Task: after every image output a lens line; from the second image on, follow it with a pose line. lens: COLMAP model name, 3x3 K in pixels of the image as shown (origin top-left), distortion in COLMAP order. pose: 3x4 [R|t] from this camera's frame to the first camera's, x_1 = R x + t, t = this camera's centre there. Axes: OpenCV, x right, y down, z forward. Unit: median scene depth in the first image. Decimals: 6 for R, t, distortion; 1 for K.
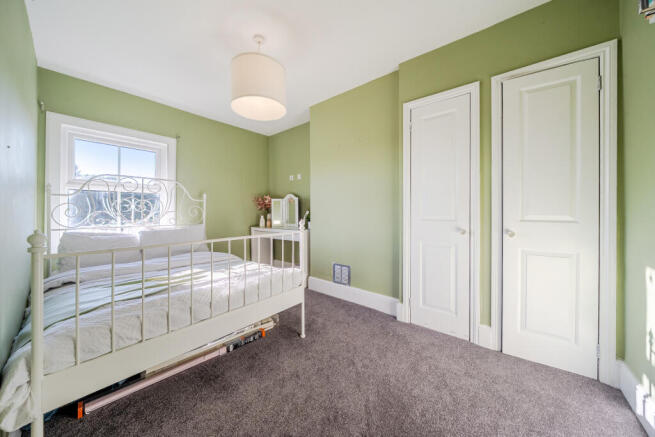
lens RADIAL K [[225.1, 0, 328.7], [0, 225.1, 208.4], [0, 0, 1]] dist [-0.000041, -0.000019]
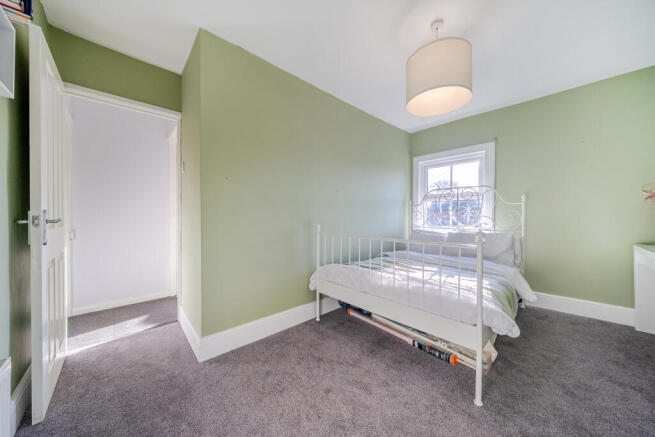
lens RADIAL K [[223.6, 0, 325.1], [0, 223.6, 217.0], [0, 0, 1]] dist [-0.000605, -0.000045]
pose [[-0.124298, 0.007033, -0.992220, 0.628714], [0.010856, 0.999925, 0.005727, 0.004508], [0.992186, -0.010060, -0.124365, 0.664682]]
